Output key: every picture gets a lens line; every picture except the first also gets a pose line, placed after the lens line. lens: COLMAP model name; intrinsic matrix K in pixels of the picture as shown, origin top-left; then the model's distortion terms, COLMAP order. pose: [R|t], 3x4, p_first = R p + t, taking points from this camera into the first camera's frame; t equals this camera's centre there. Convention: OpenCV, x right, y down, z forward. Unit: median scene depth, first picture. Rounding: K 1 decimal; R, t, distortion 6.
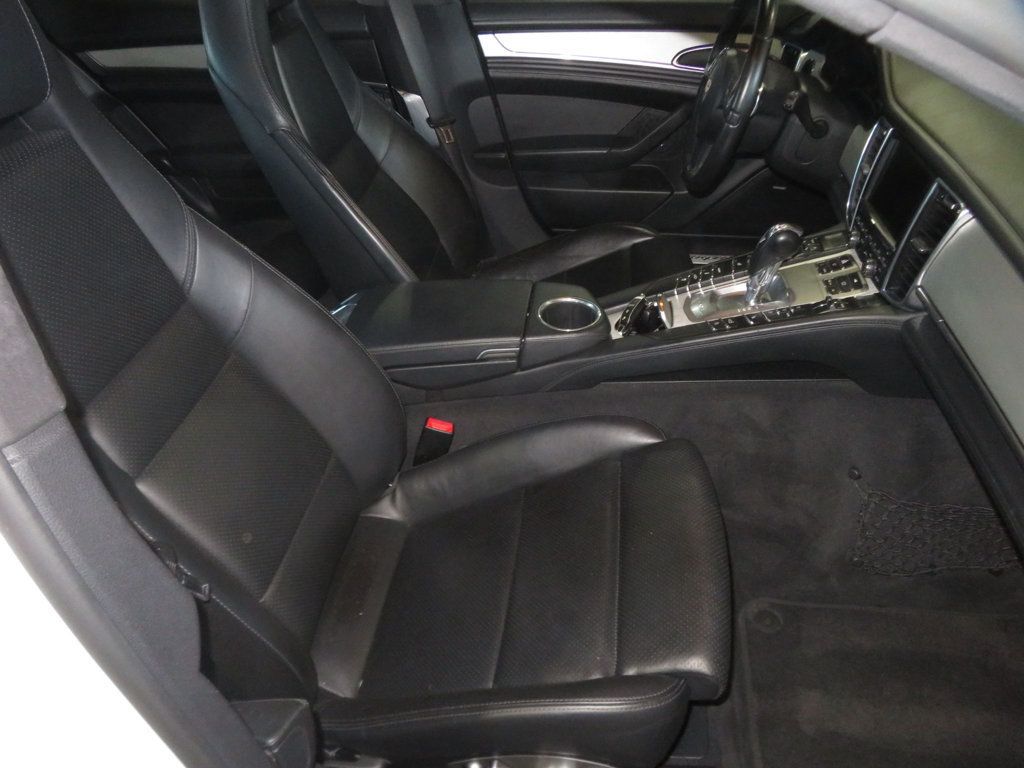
lens RADIAL K [[745.5, 0, 514.2], [0, 745.5, 382.5], [0, 0, 1]] dist [-0.006179, 0.011446]
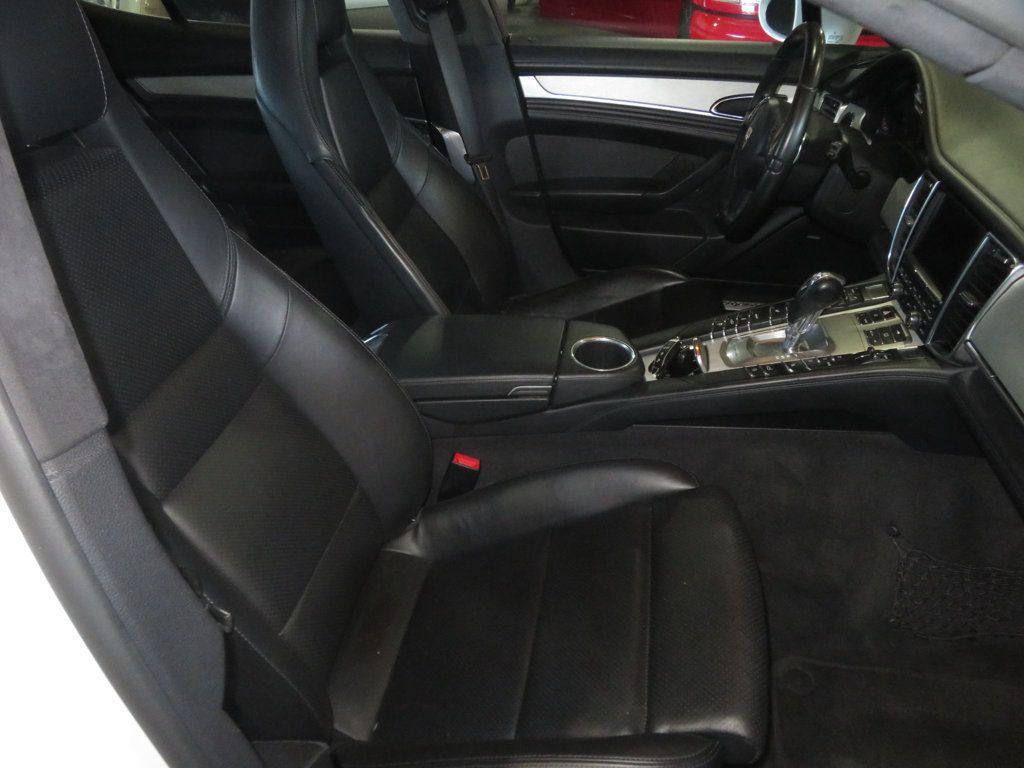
lens RADIAL K [[745.5, 0, 517.5], [0, 745.5, 379.7], [0, 0, 1]] dist [-0.006179, 0.011446]
pose [[0.998886, 0.044205, -0.016542, -0.022842], [-0.045057, 0.997455, -0.055250, 0.002210], [0.014057, 0.055933, 0.998336, 0.015371]]
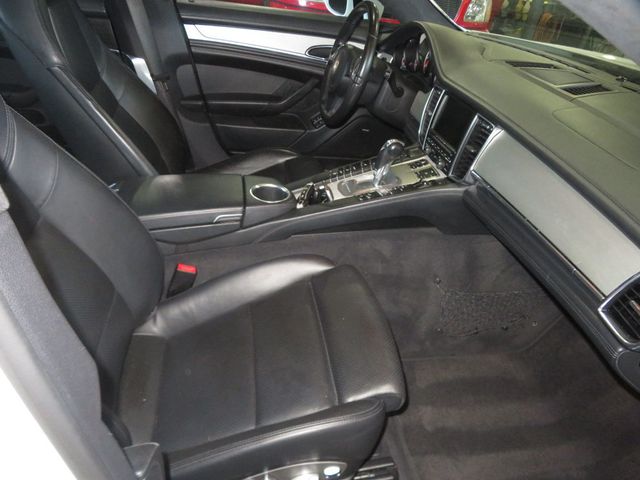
lens RADIAL K [[465.9, 0, 324.9], [0, 465.9, 235.6], [0, 0, 1]] dist [-0.006179, 0.011446]
pose [[0.943777, -0.031408, 0.329087, -0.152831], [0.053520, 0.996861, -0.058346, 0.065070], [-0.326221, 0.072678, 0.942495, 0.031753]]
